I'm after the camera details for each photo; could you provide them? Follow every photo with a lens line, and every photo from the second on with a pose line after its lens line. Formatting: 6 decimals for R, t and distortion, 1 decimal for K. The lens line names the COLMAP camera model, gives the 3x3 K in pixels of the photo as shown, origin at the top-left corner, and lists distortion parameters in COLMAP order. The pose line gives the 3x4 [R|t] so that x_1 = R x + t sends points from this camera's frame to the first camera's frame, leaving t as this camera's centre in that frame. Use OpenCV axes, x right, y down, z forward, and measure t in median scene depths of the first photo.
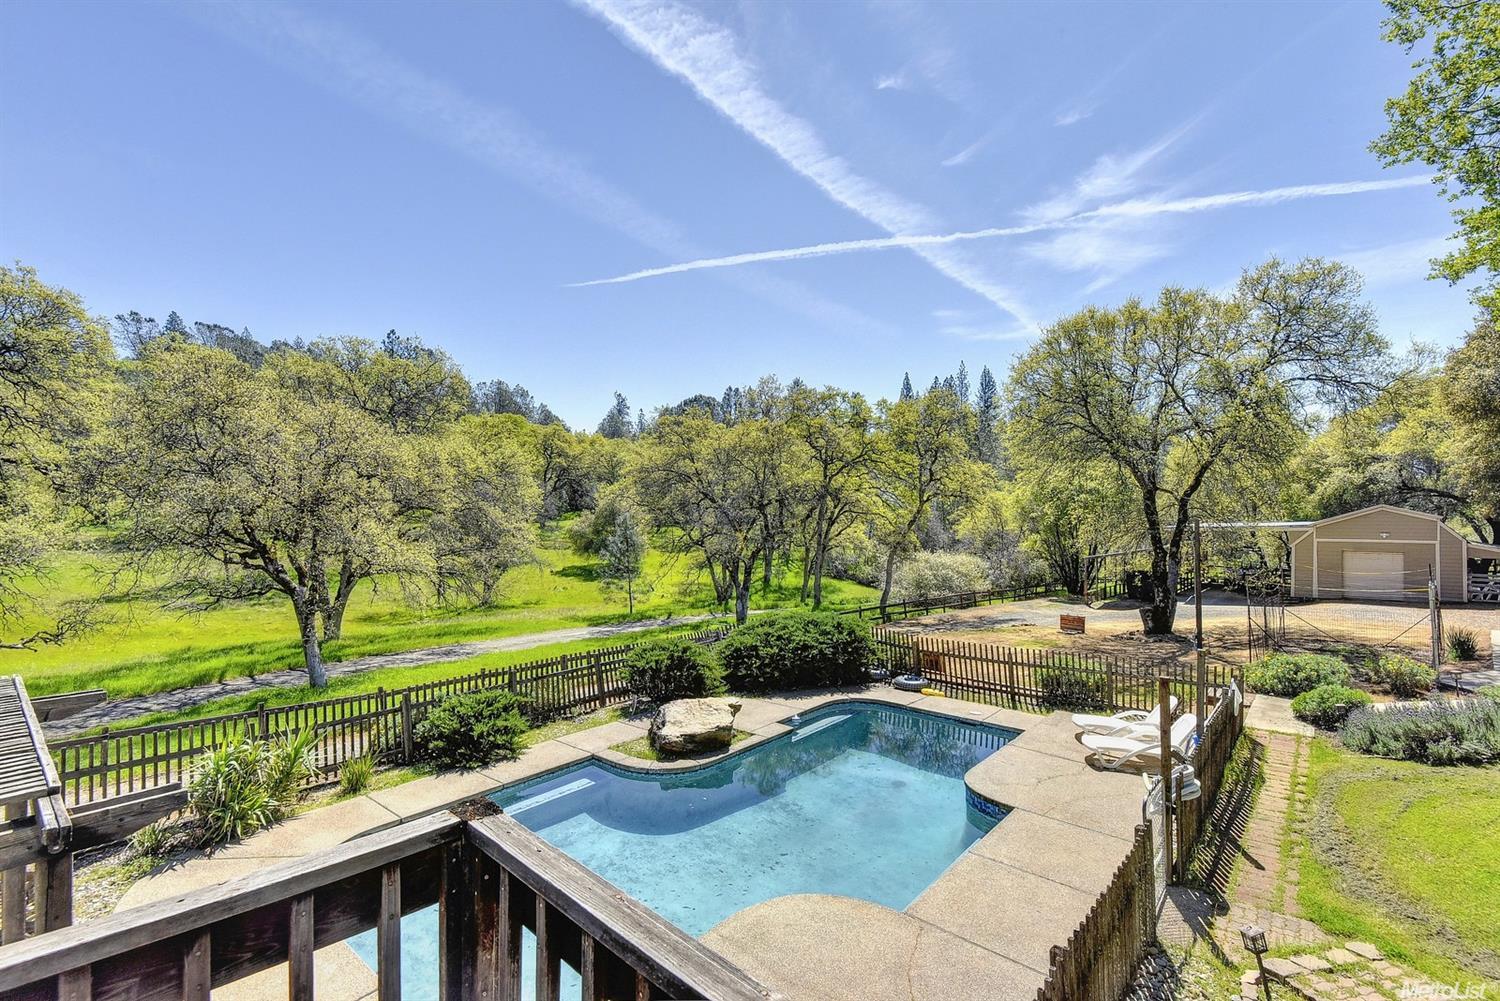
lens RADIAL K [[709.9, 0, 750.0], [0, 709.9, 500.5], [0, 0, 1]] dist [-0.014486, -0.000138]
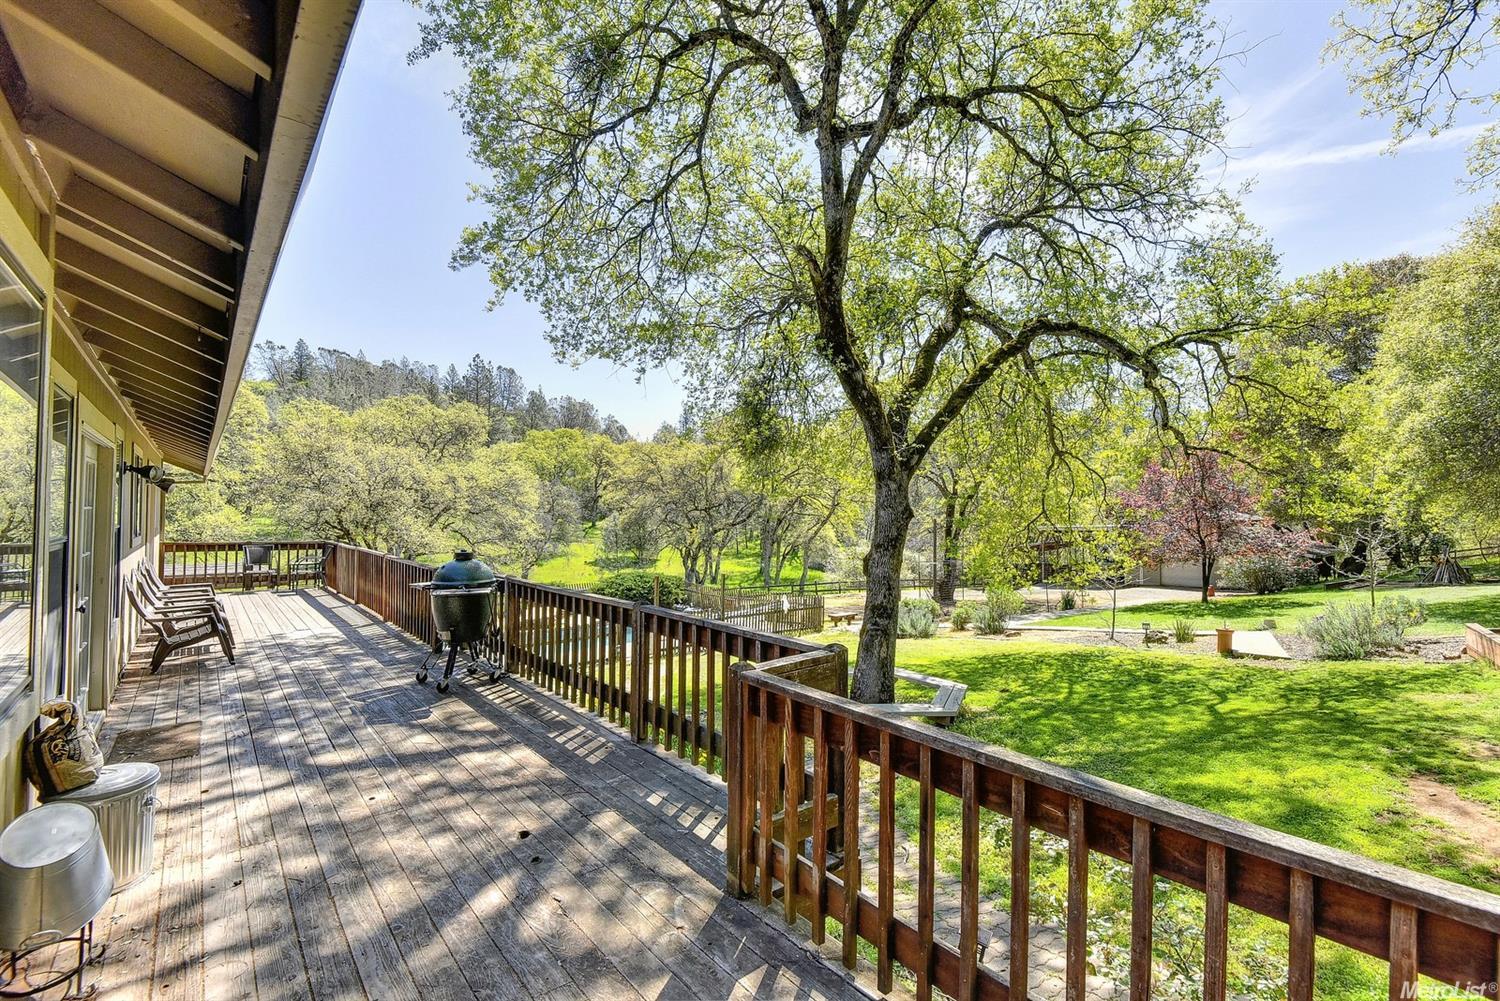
lens RADIAL K [[686.0, 0, 750.0], [0, 686.0, 500.5], [0, 0, 1]] dist [-0.000723, 0.000060]
pose [[0.994327, 0.005448, -0.106230, 0.131532], [-0.005627, 0.999983, -0.001379, -0.004026], [0.106221, 0.001969, 0.994341, -0.159641]]
